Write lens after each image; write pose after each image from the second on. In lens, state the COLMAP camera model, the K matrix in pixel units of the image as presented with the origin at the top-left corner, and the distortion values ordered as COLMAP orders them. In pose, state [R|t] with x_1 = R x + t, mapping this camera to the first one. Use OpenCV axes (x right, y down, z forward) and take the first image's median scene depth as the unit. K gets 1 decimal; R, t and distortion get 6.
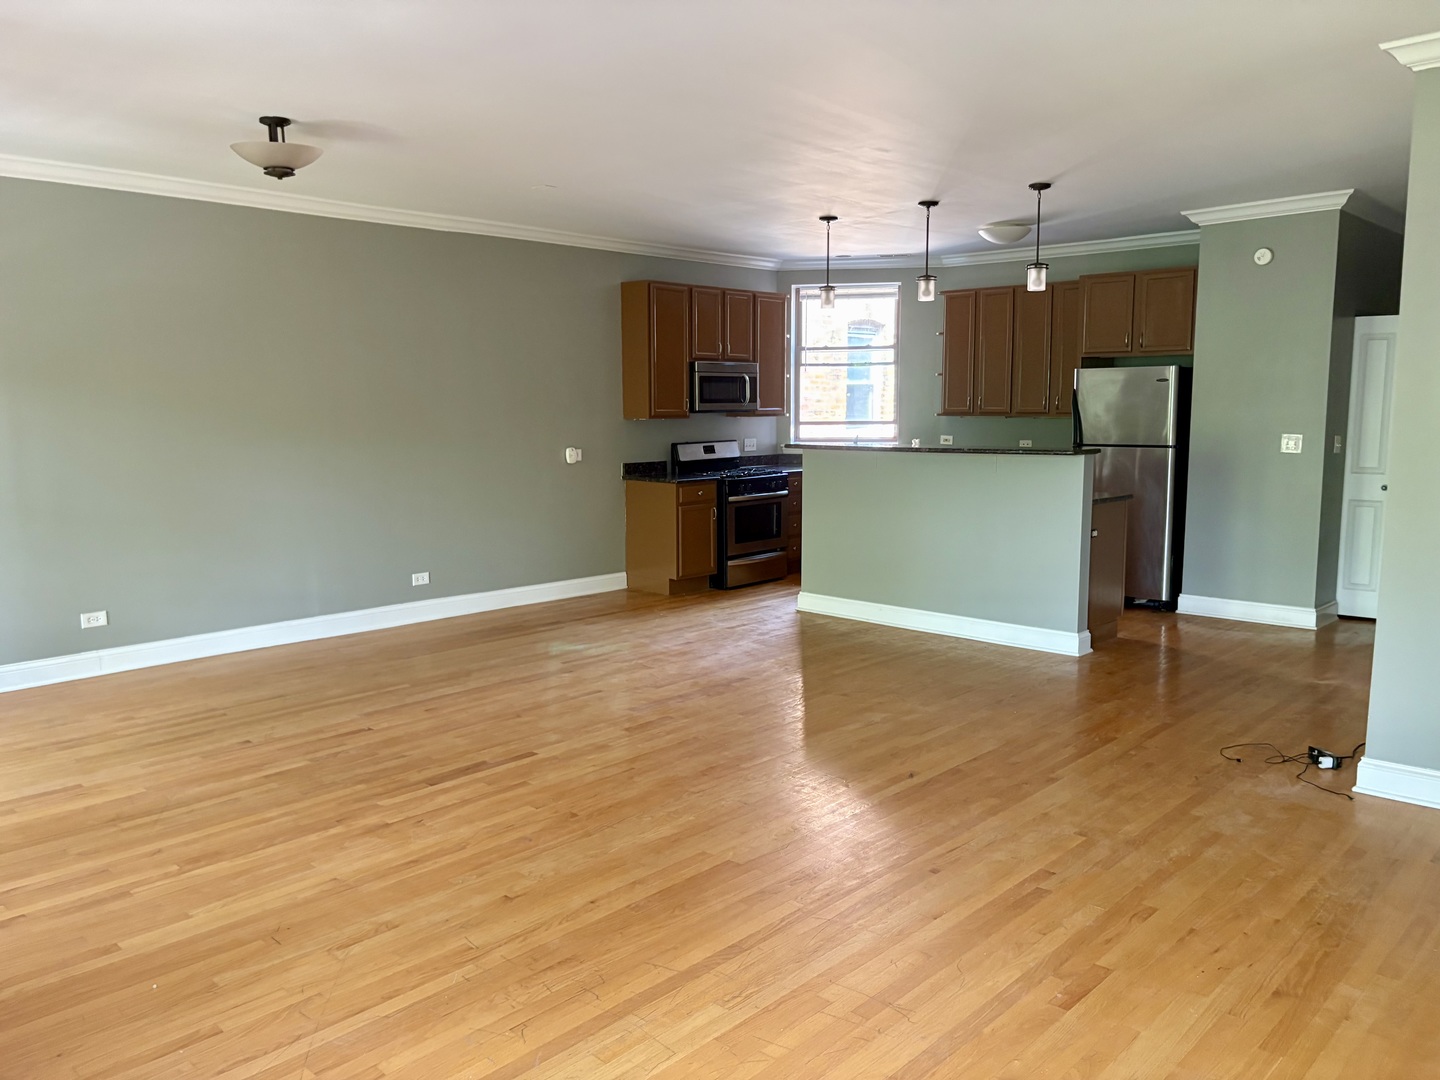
lens RADIAL K [[1101.0, 0, 718.8], [0, 1101.0, 549.9], [0, 0, 1]] dist [0.098131, -0.197343]
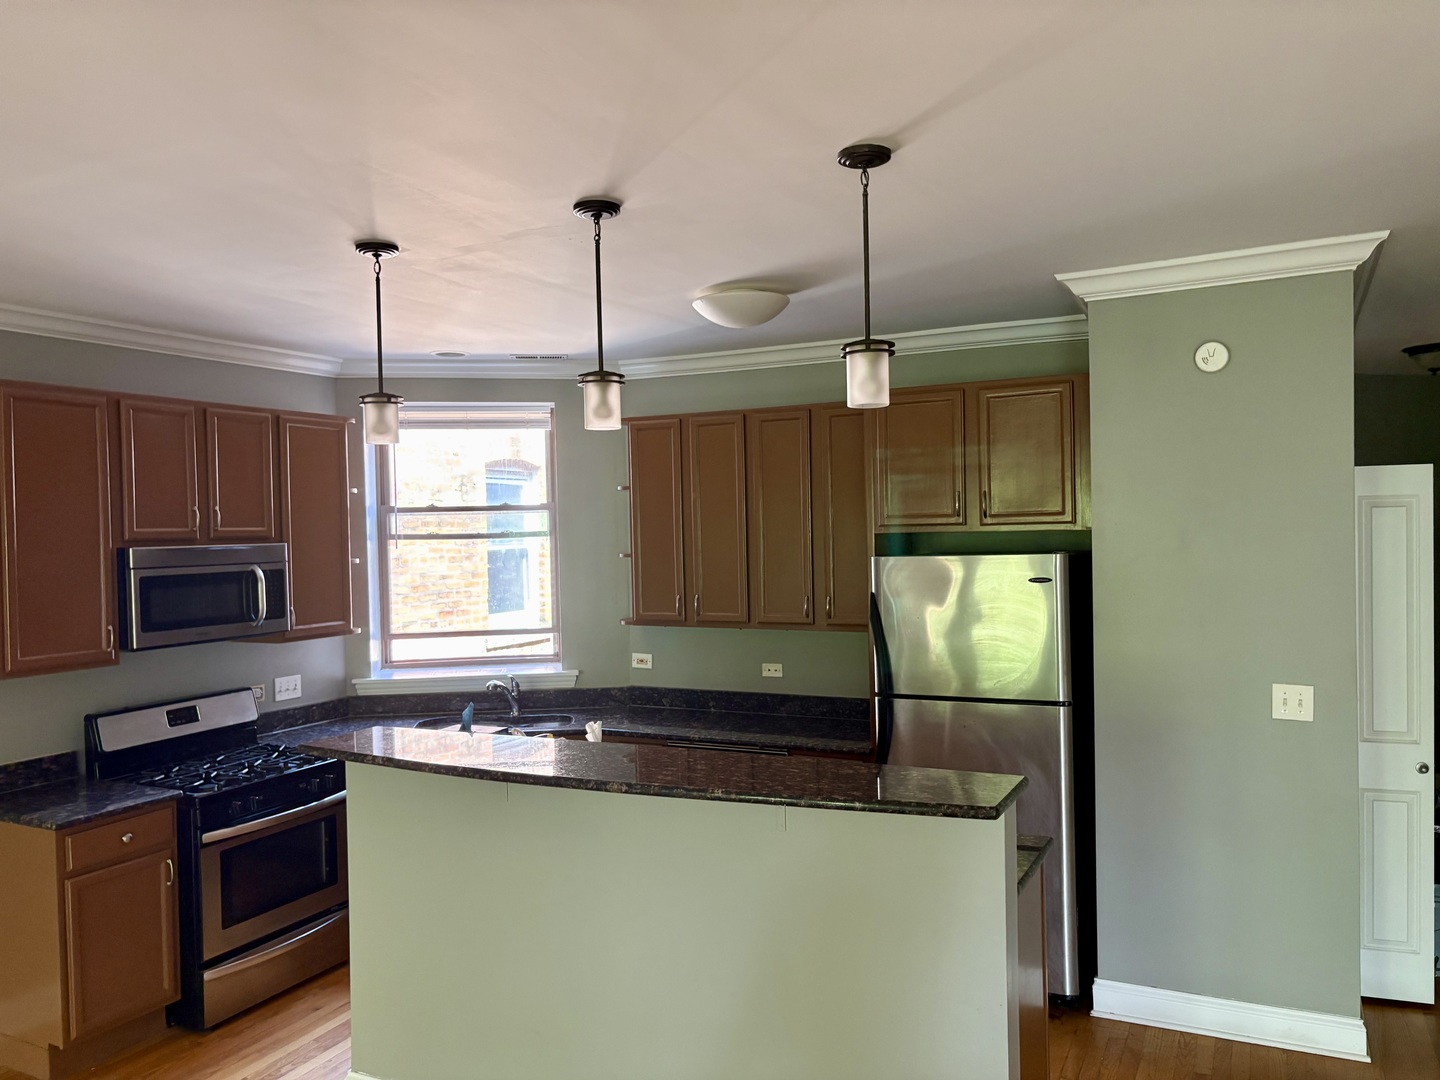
lens RADIAL K [[1101.0, 0, 718.8], [0, 1101.0, 549.9], [0, 0, 1]] dist [0.098131, -0.197343]
pose [[0.956862, -0.020518, 0.289816, 0.082782], [0.054828, 0.992333, -0.110769, -0.101060], [-0.285321, 0.121880, 0.950651, 0.462322]]
